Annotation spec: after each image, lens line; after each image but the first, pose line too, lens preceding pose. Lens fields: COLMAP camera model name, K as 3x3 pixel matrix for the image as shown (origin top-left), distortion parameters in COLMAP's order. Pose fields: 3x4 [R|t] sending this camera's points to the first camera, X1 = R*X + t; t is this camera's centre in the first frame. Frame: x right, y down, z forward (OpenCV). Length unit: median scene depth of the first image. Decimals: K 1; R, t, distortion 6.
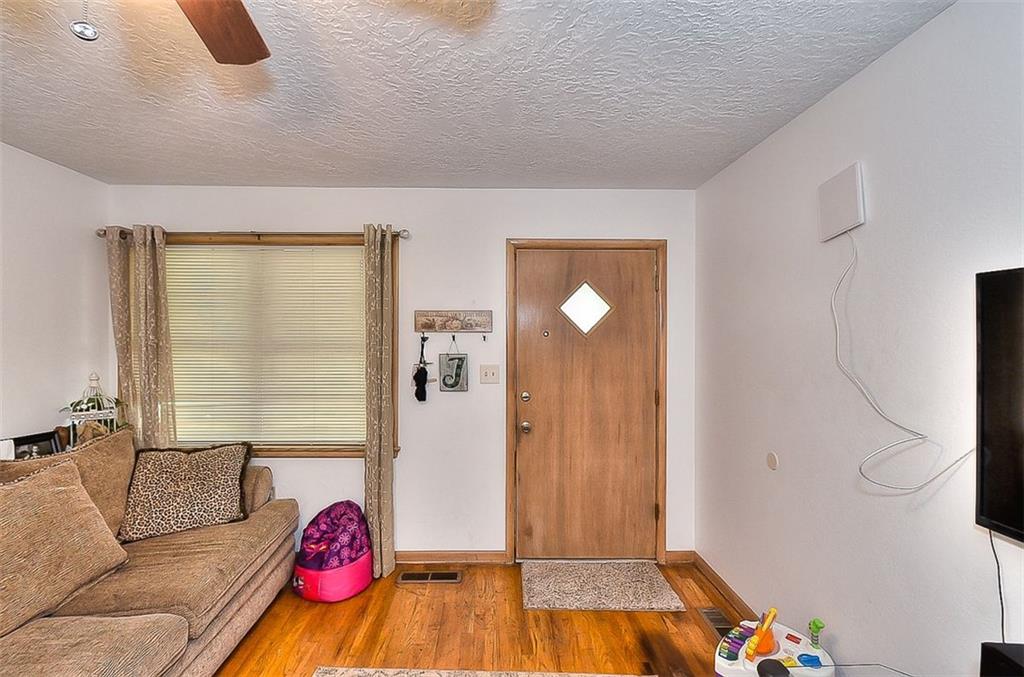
lens RADIAL K [[465.4, 0, 512.0], [0, 465.4, 338.5], [0, 0, 1]] dist [0.000087, 0.000168]
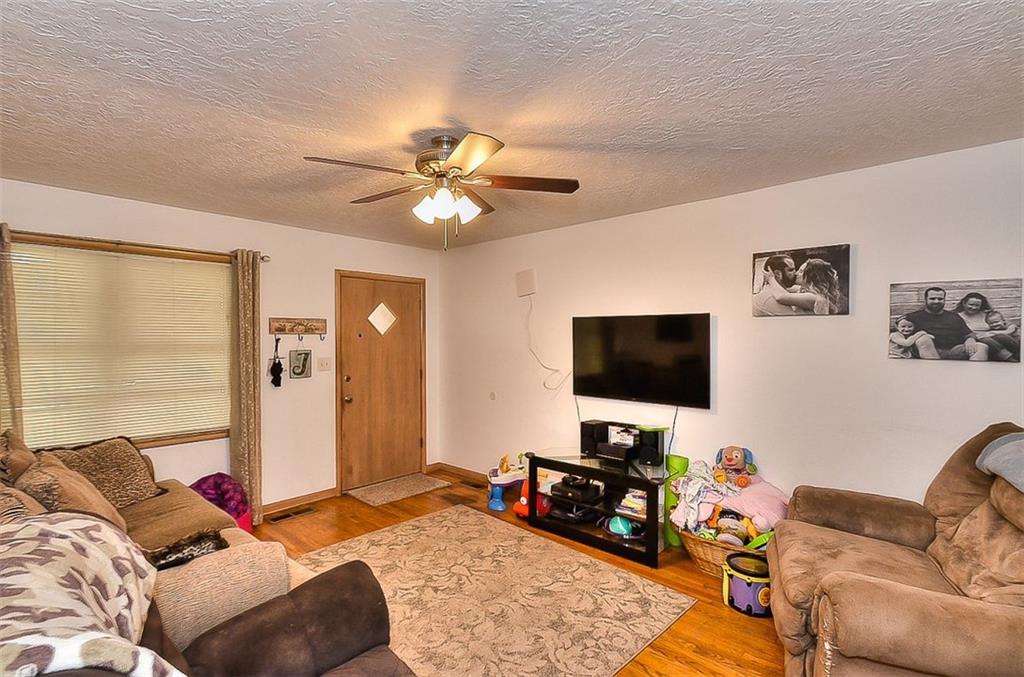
lens RADIAL K [[492.7, 0, 512.0], [0, 492.7, 338.5], [0, 0, 1]] dist [-0.001408, -0.000225]
pose [[0.677642, -0.007322, 0.735355, -0.762523], [0.008183, 0.999964, 0.002416, 0.000186], [-0.735346, 0.004381, 0.677677, -0.428786]]
